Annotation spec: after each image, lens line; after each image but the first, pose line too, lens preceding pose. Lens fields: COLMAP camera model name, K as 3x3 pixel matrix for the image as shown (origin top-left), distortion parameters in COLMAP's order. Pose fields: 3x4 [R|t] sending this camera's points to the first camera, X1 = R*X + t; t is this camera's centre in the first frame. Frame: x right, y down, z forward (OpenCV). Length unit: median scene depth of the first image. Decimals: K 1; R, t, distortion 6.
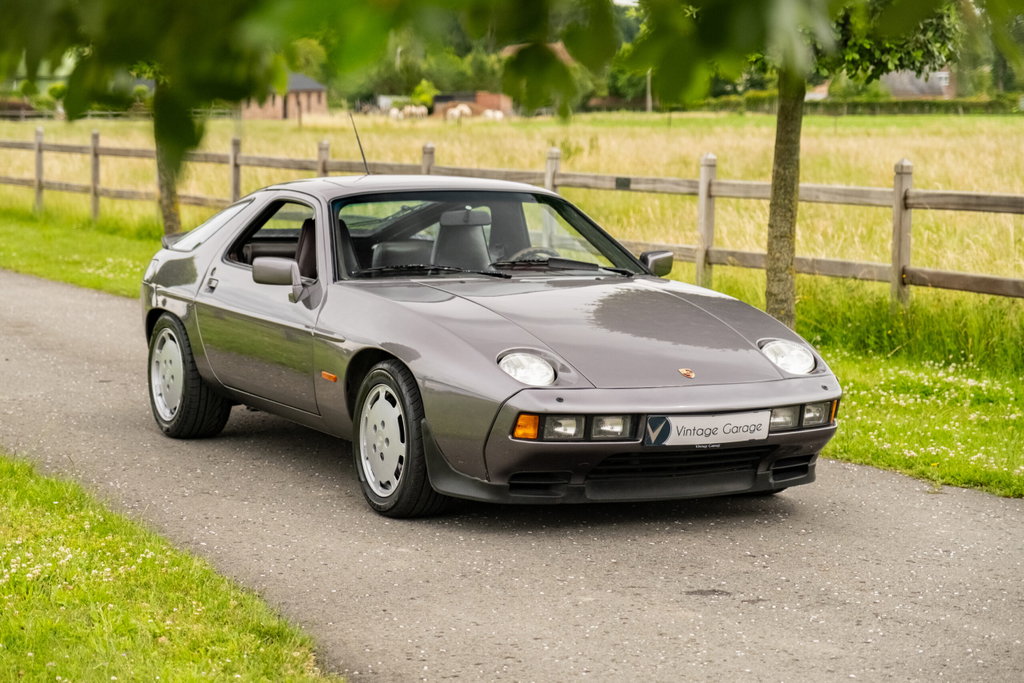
lens RADIAL K [[2575.3, 0, 456.5], [0, 2575.3, 370.3], [0, 0, 1]] dist [0.134044, 0.000000]
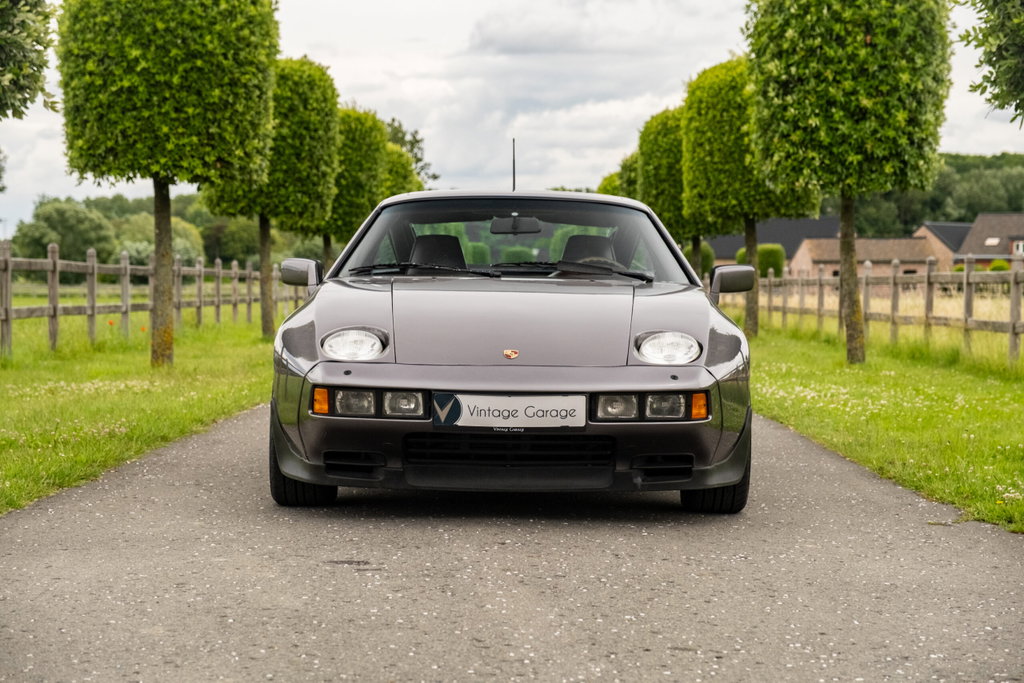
lens RADIAL K [[2424.1, 0, 508.1], [0, 2424.1, 370.3], [0, 0, 1]] dist [0.127437, 0.000000]
pose [[0.904913, 0.020417, -0.425107, 0.405545], [-0.051071, 0.996840, -0.060838, 0.053085], [0.422521, 0.076763, 0.903096, 0.186223]]
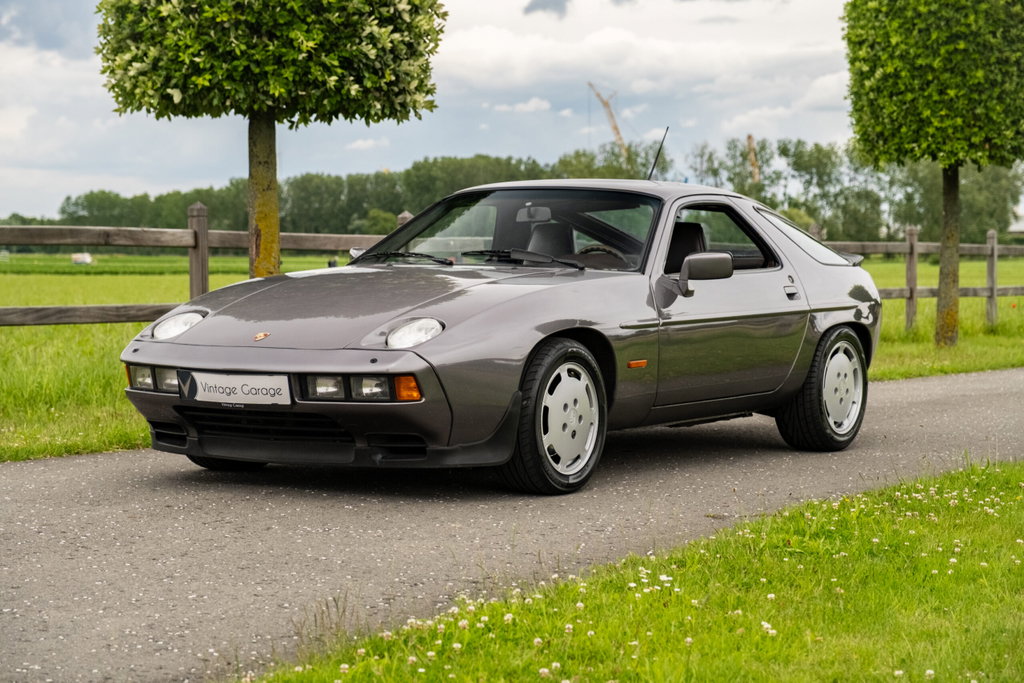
lens RADIAL K [[2424.1, 0, 495.7], [0, 2424.1, 415.2], [0, 0, 1]] dist [0.127437, 0.000000]
pose [[0.538563, 0.058803, -0.840531, 0.826295], [-0.095766, 0.995369, 0.008274, 0.013510], [0.837125, 0.076038, 0.541701, 0.498663]]
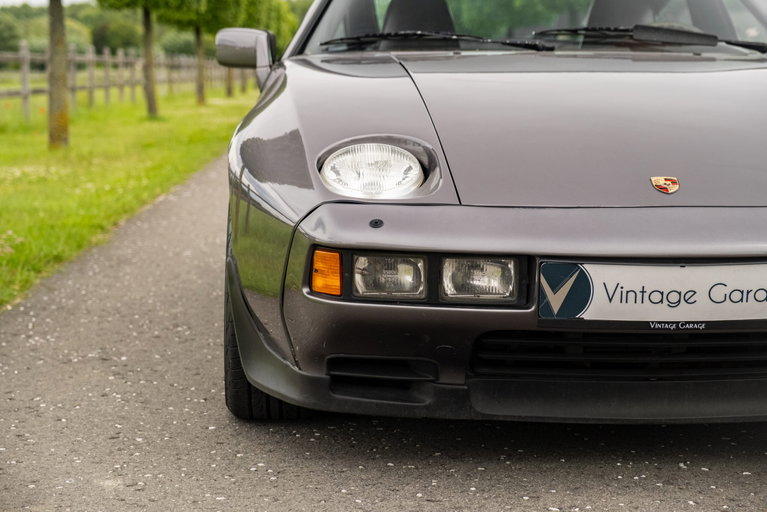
lens RADIAL K [[1815.7, 0, 367.0], [0, 1815.7, 259.9], [0, 0, 1]] dist [0.127437, 0.000000]
pose [[0.915091, 0.036875, -0.401559, 0.160923], [-0.036956, 0.999288, 0.007547, 0.013893], [0.401551, 0.007933, 0.915802, 0.563677]]
